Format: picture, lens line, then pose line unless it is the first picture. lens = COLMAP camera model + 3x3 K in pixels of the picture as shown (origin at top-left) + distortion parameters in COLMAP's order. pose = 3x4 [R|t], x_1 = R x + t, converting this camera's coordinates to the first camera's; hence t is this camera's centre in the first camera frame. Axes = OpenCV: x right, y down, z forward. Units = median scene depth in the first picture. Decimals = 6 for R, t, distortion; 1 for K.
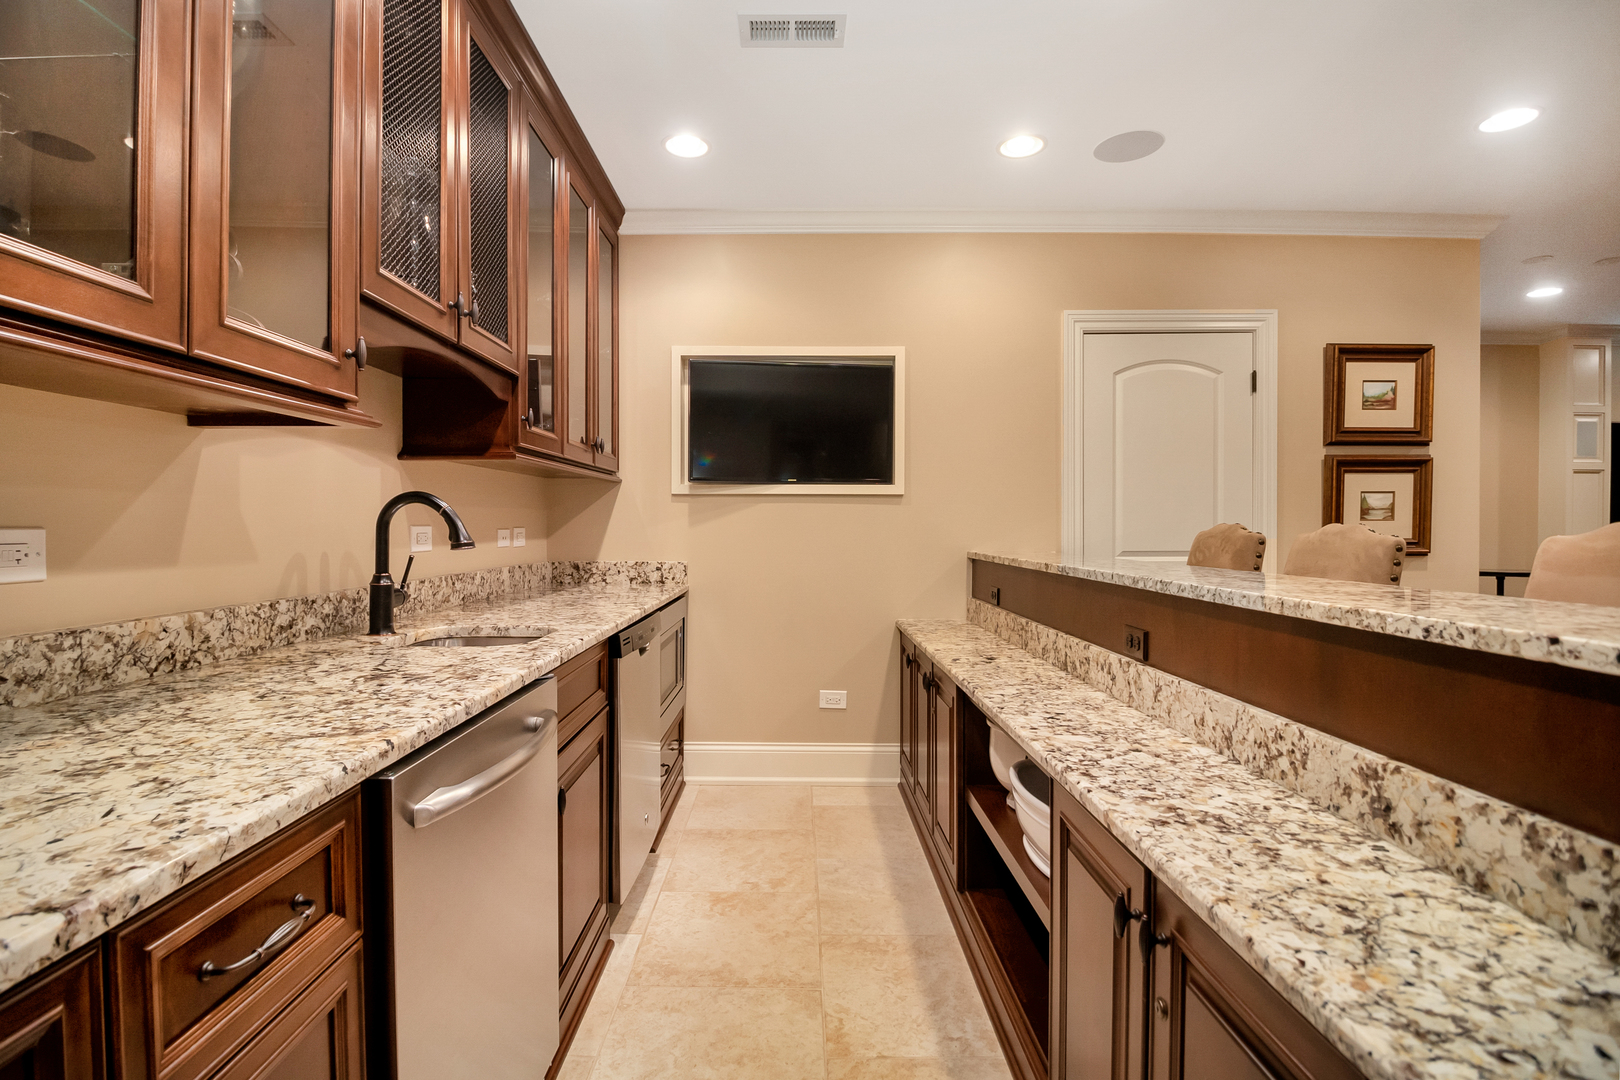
lens RADIAL K [[764.3, 0, 804.4], [0, 764.3, 533.1], [0, 0, 1]] dist [0.021142, 0.000539]
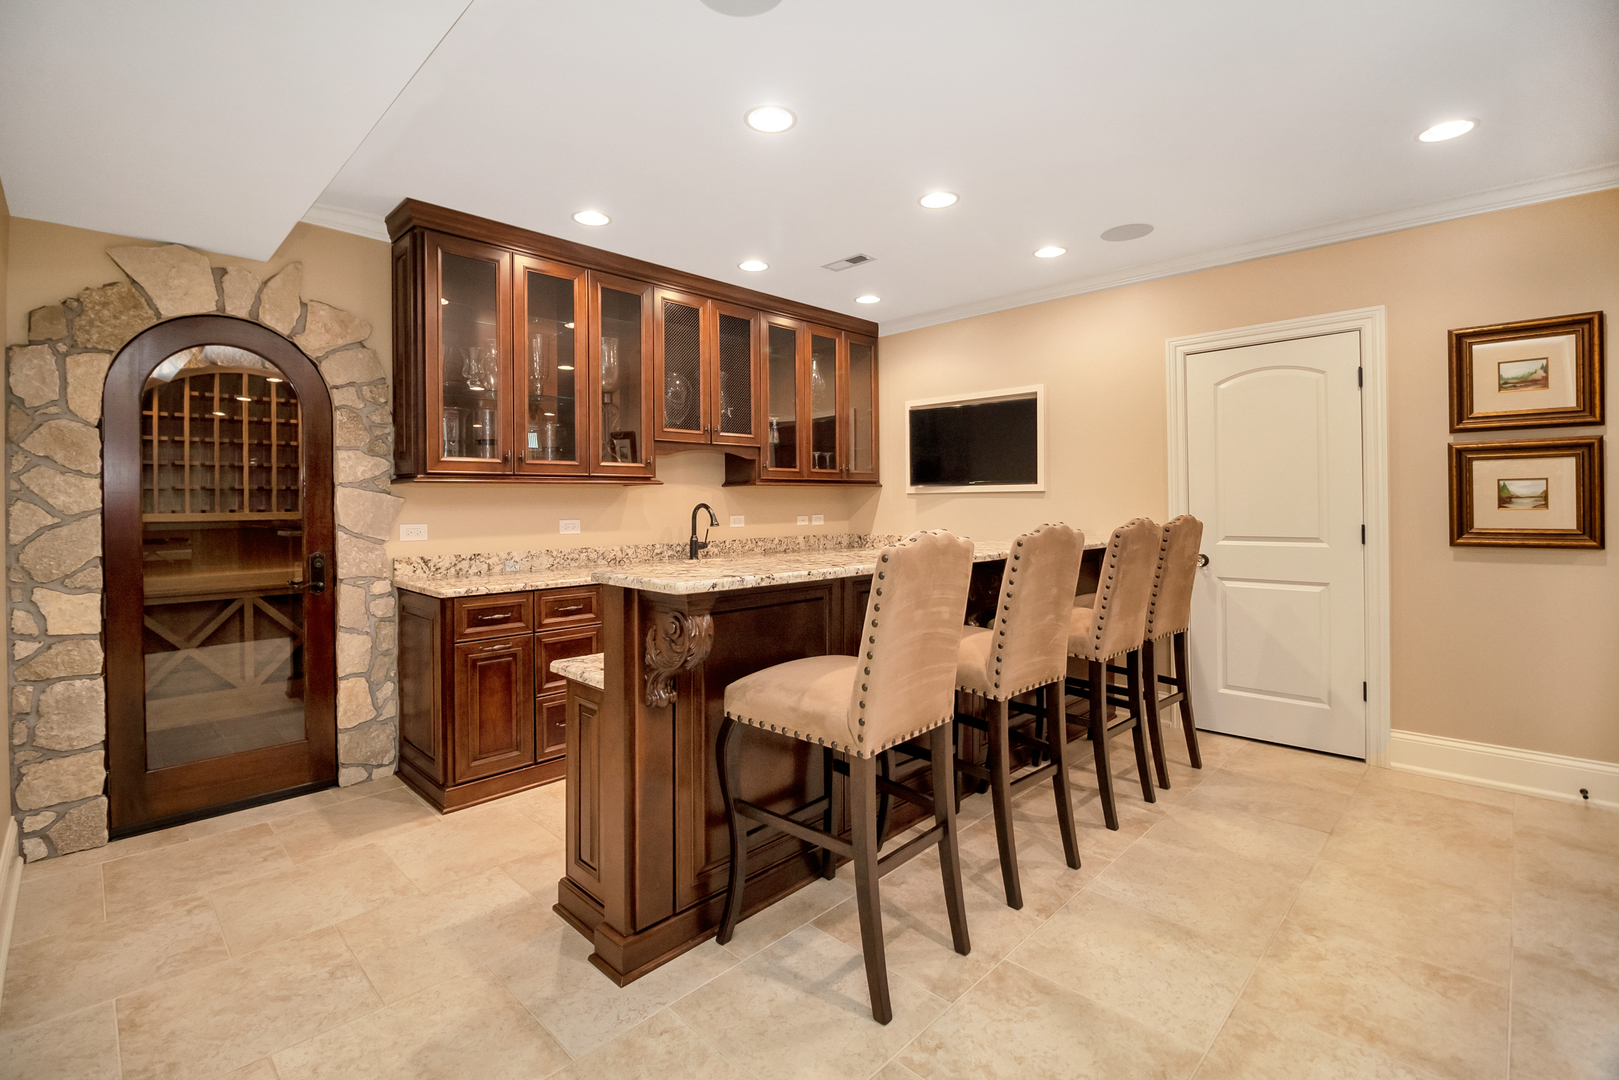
lens RADIAL K [[722.3, 0, 776.2], [0, 722.3, 500.9], [0, 0, 1]] dist [0.000516, -0.000098]
pose [[0.696362, -0.010251, -0.717617, 0.739187], [0.003107, 0.999932, -0.011268, -0.019206], [0.717684, 0.005617, 0.696346, -0.255685]]
